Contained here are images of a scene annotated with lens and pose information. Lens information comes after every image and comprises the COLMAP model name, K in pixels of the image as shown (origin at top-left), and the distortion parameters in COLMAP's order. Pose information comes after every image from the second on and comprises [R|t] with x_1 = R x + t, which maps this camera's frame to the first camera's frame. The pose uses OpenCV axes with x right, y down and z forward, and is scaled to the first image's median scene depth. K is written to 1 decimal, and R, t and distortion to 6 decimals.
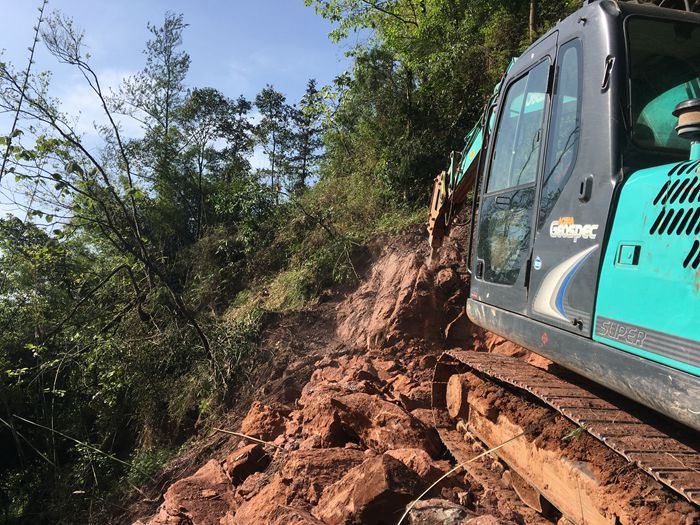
lens RADIAL K [[613.8, 0, 350.0], [0, 613.8, 262.5], [0, 0, 1]] dist [0.044956, -0.007003]
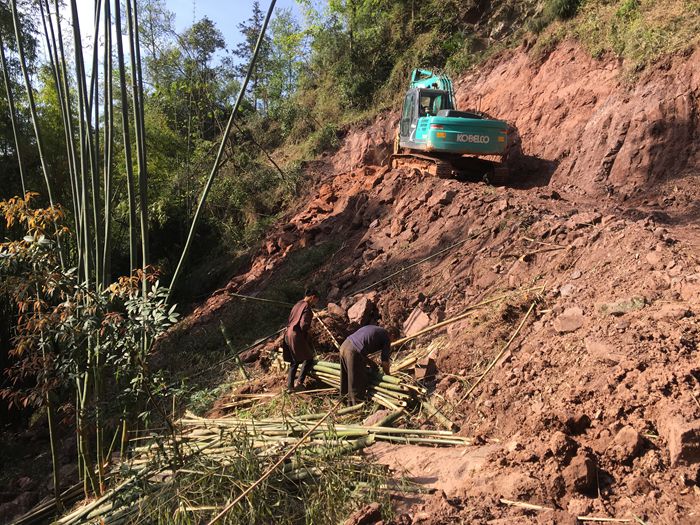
lens RADIAL K [[613.8, 0, 350.0], [0, 613.8, 262.5], [0, 0, 1]] dist [0.044956, -0.007003]
pose [[0.985760, -0.061350, 0.156565, -0.339569], [0.031677, 0.982150, 0.185412, 0.032586], [-0.165145, -0.177813, 0.970108, -1.313060]]
